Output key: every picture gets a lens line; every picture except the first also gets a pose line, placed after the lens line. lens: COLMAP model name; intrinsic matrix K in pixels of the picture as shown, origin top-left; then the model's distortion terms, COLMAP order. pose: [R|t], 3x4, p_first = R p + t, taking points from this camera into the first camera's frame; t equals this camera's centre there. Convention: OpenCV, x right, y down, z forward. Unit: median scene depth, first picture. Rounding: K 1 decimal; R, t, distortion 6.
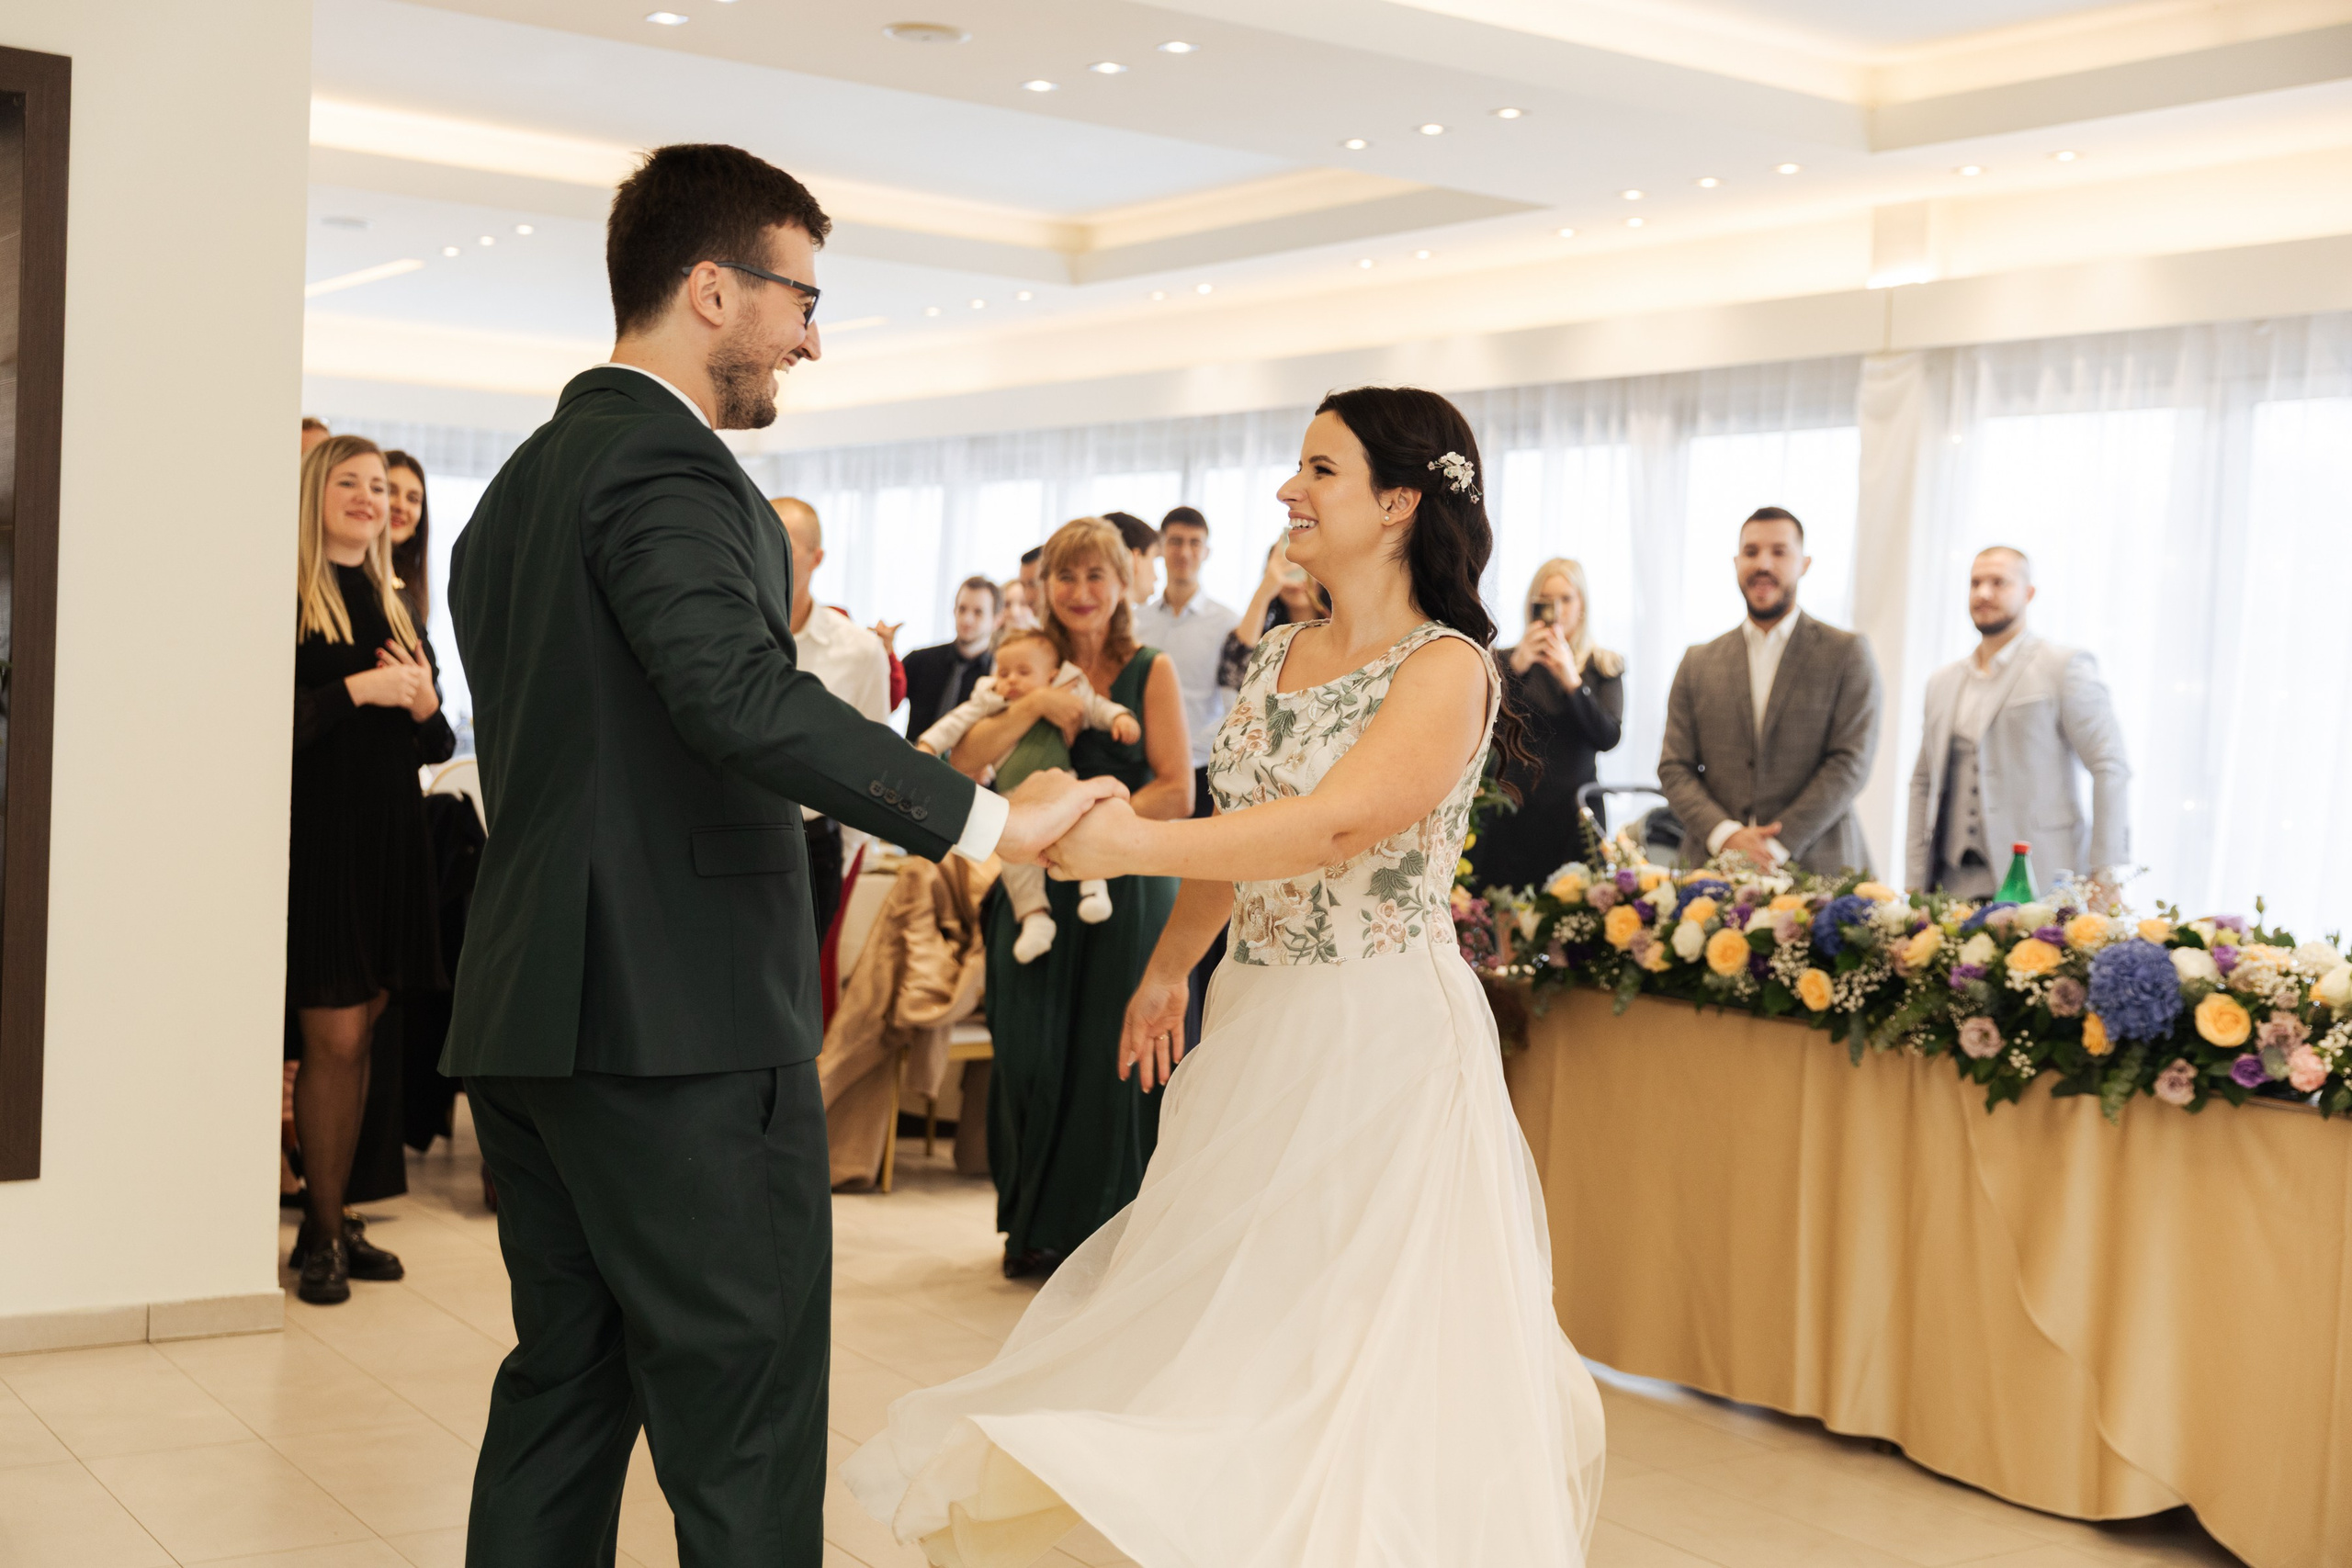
lens RADIAL K [[2793.6, 0, 1128.4], [0, 2793.6, 809.3], [0, 0, 1]] dist [-0.001018, 0.000000]
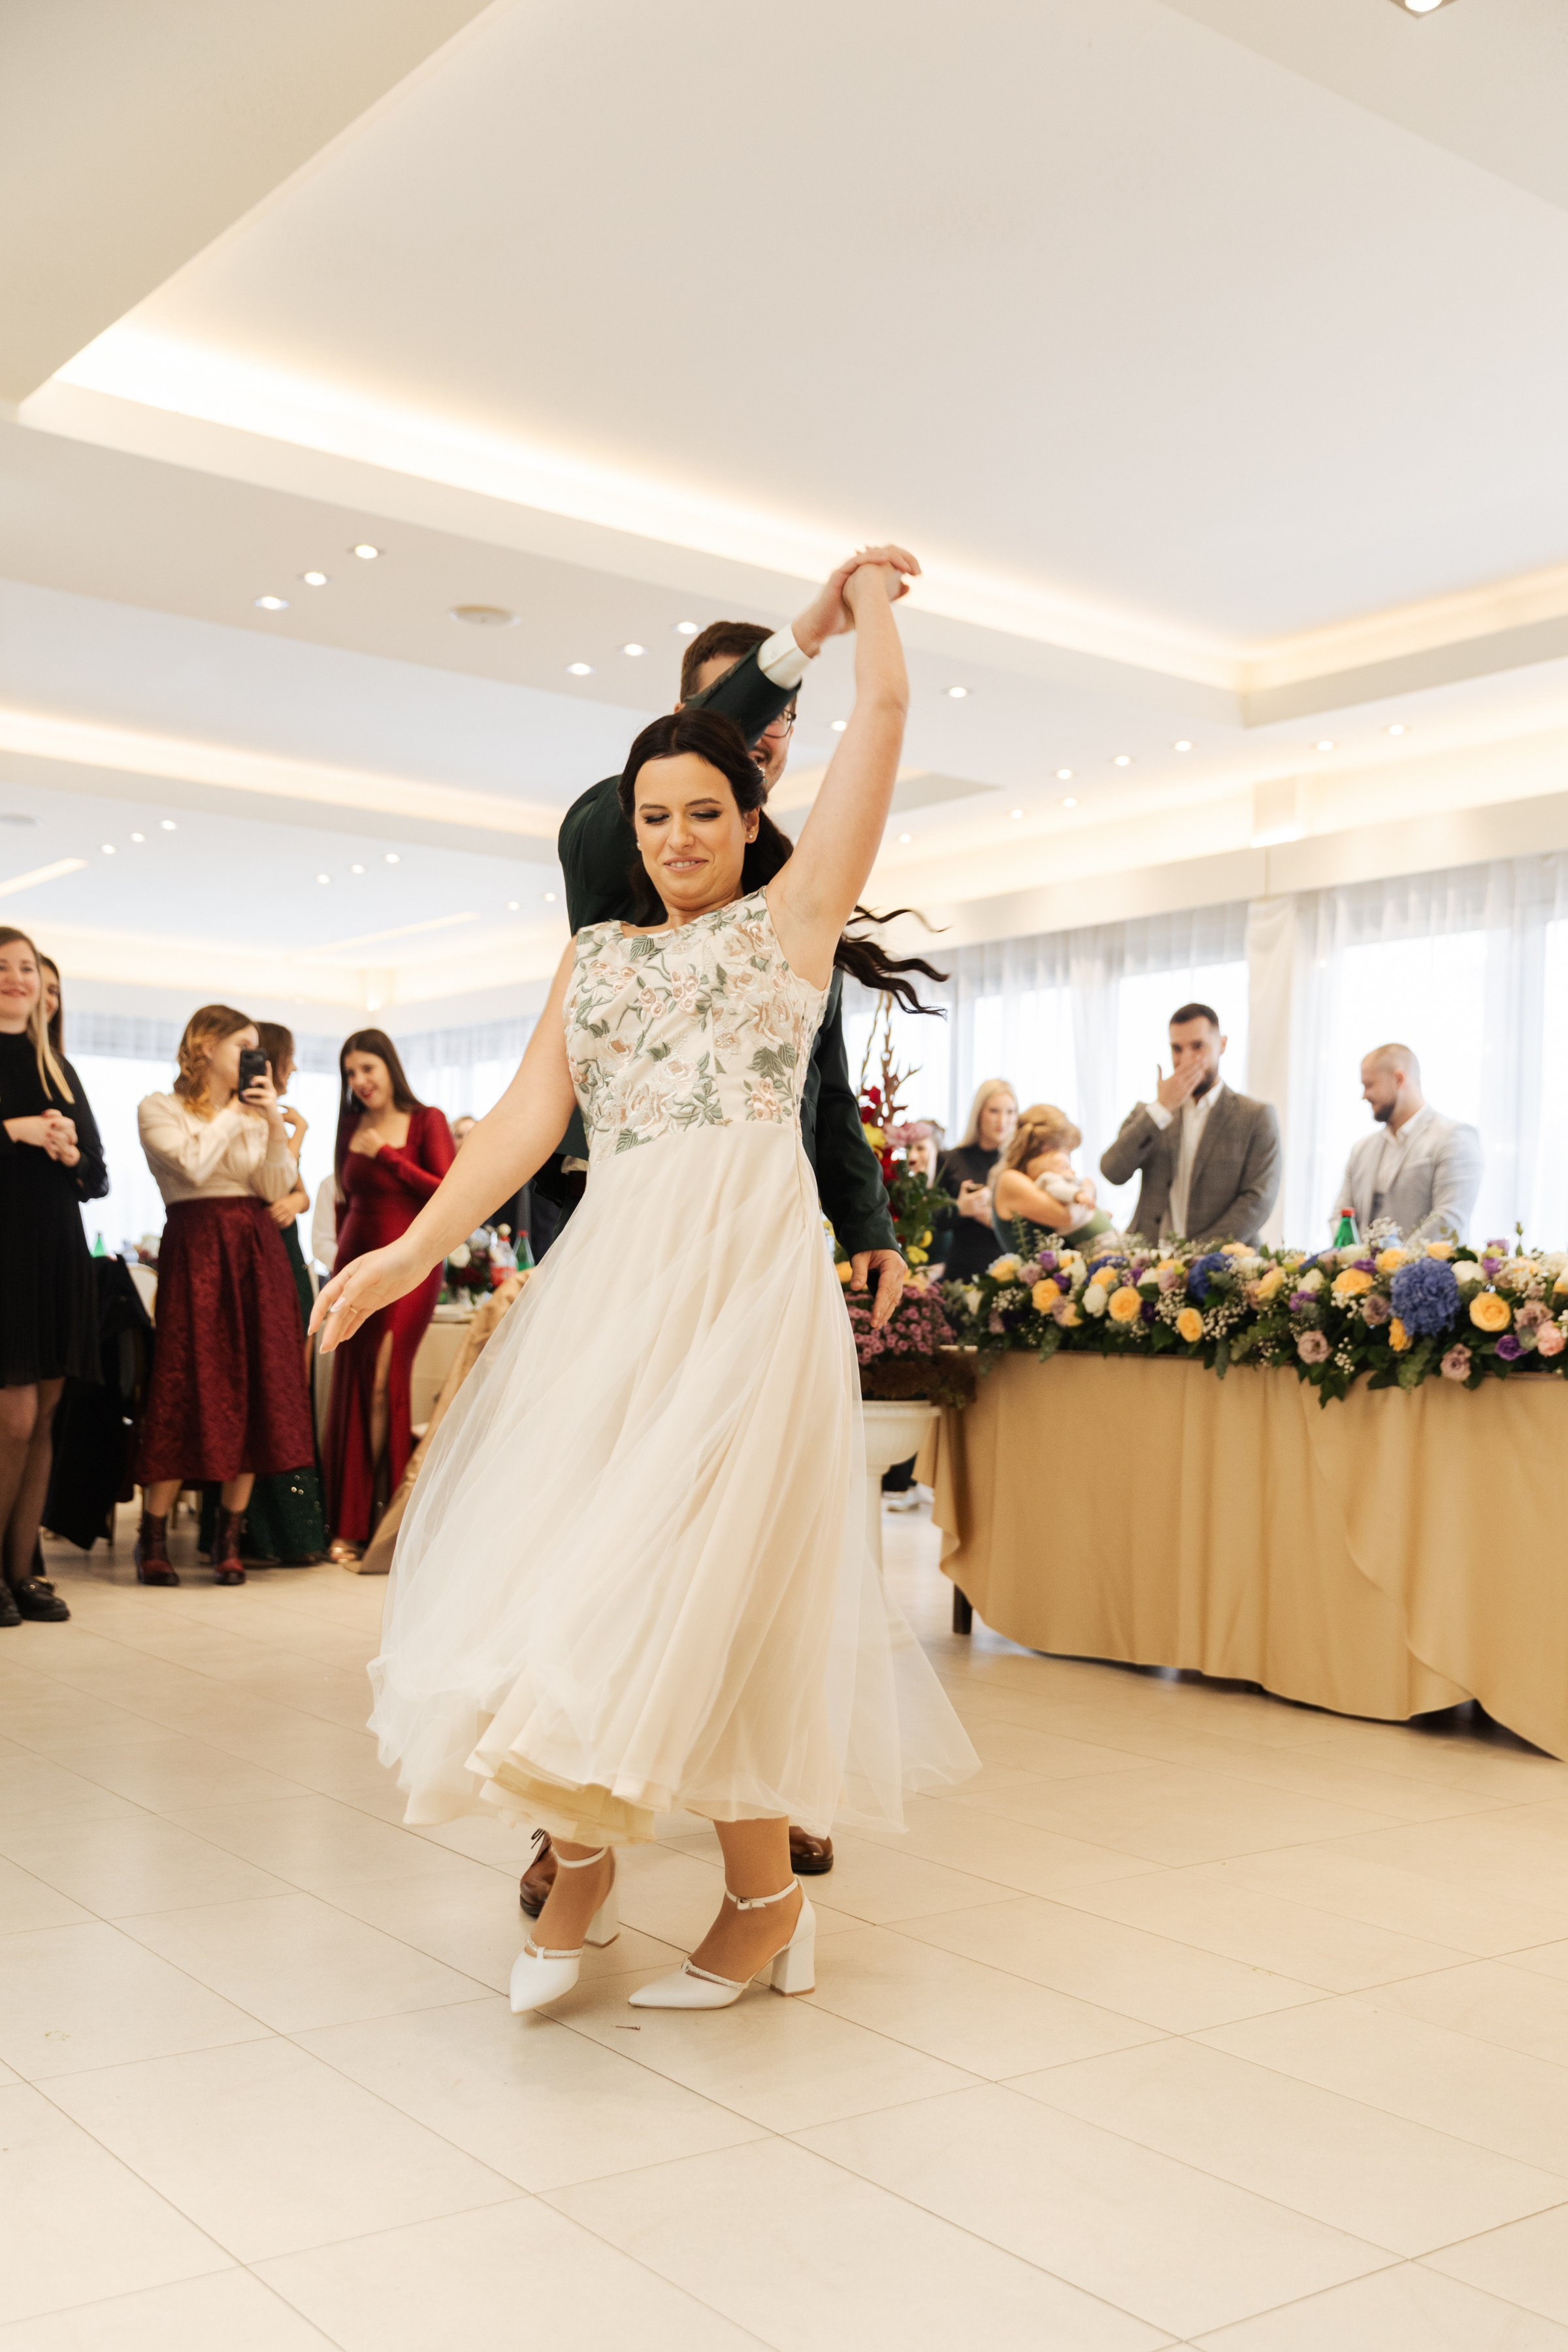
lens RADIAL K [[2322.2, 0, 870.8], [0, 2322.2, 1356.8], [0, 0, 1]] dist [-0.002014, 0.000000]
pose [[0.997434, -0.019590, 0.068857, 0.026257], [0.020978, 0.999590, -0.019492, 0.091252], [-0.068447, 0.020886, 0.997436, -0.041491]]
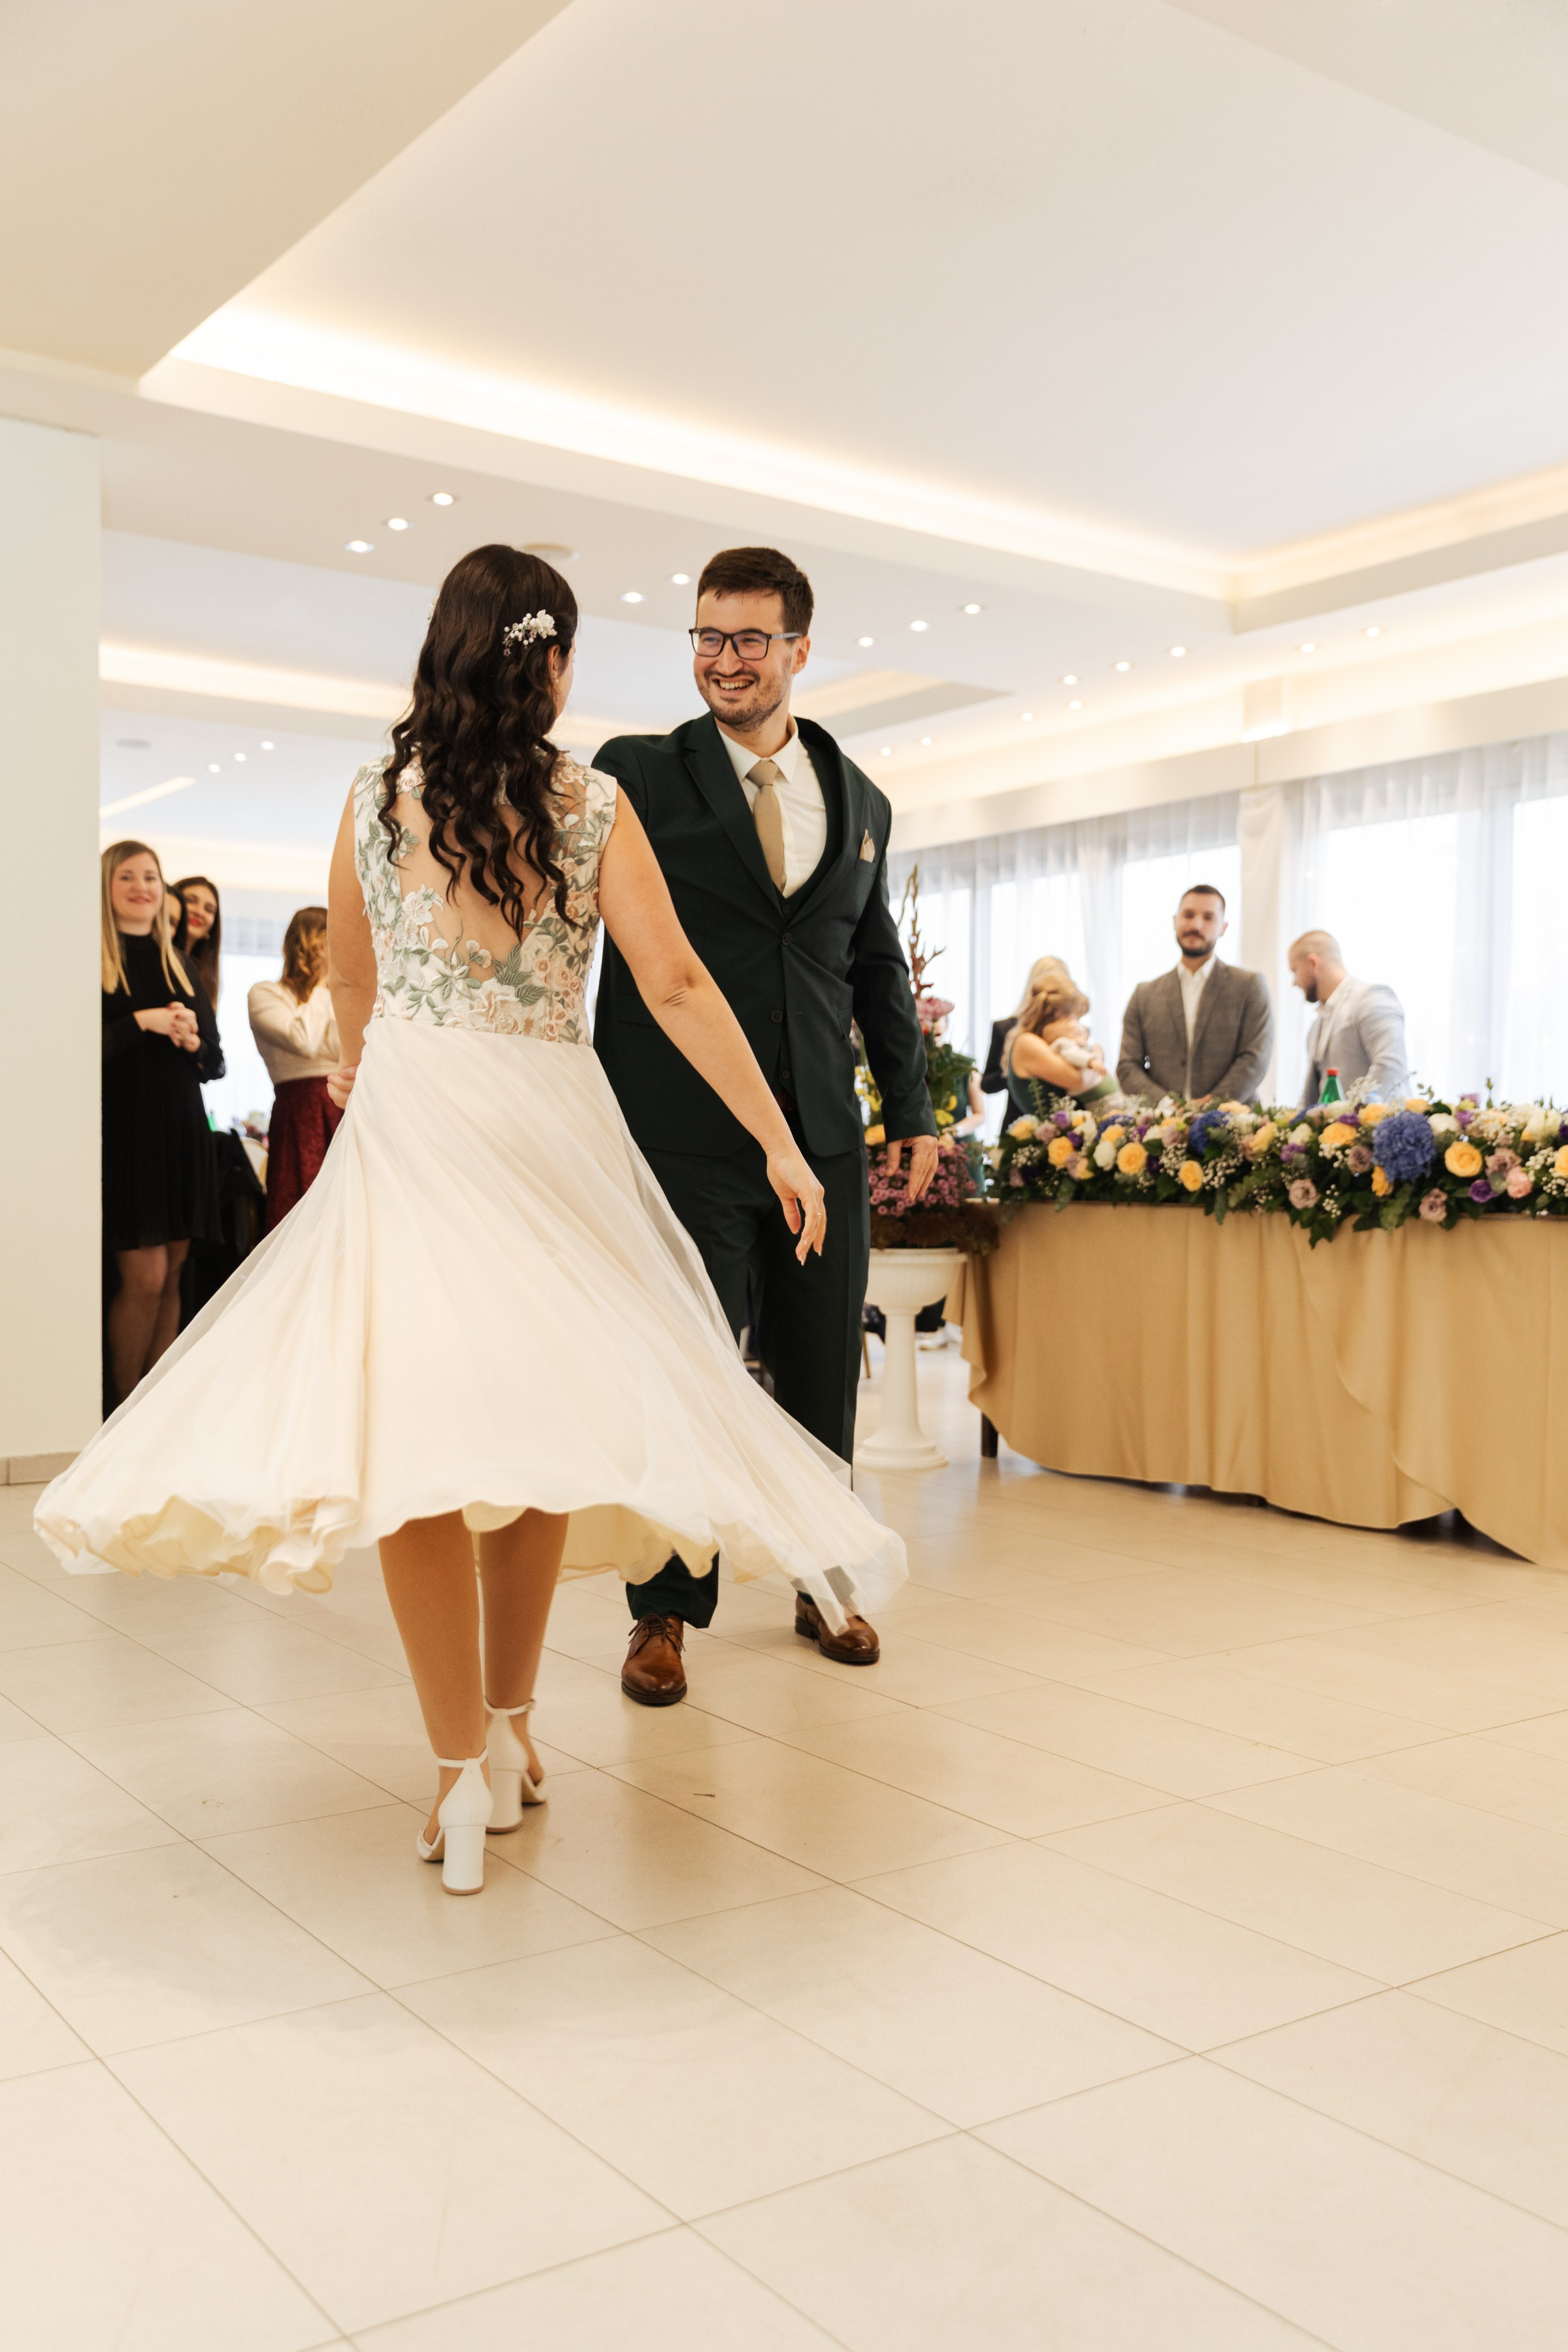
lens RADIAL K [[2117.4, 0, 810.1], [0, 2117.4, 1224.3], [0, 0, 1]] dist [0.007579, -0.023739]
pose [[0.999035, -0.035020, 0.026490, 0.022547], [0.035442, 0.999250, -0.015624, 0.093485], [-0.025923, 0.016548, 0.999527, -0.061867]]
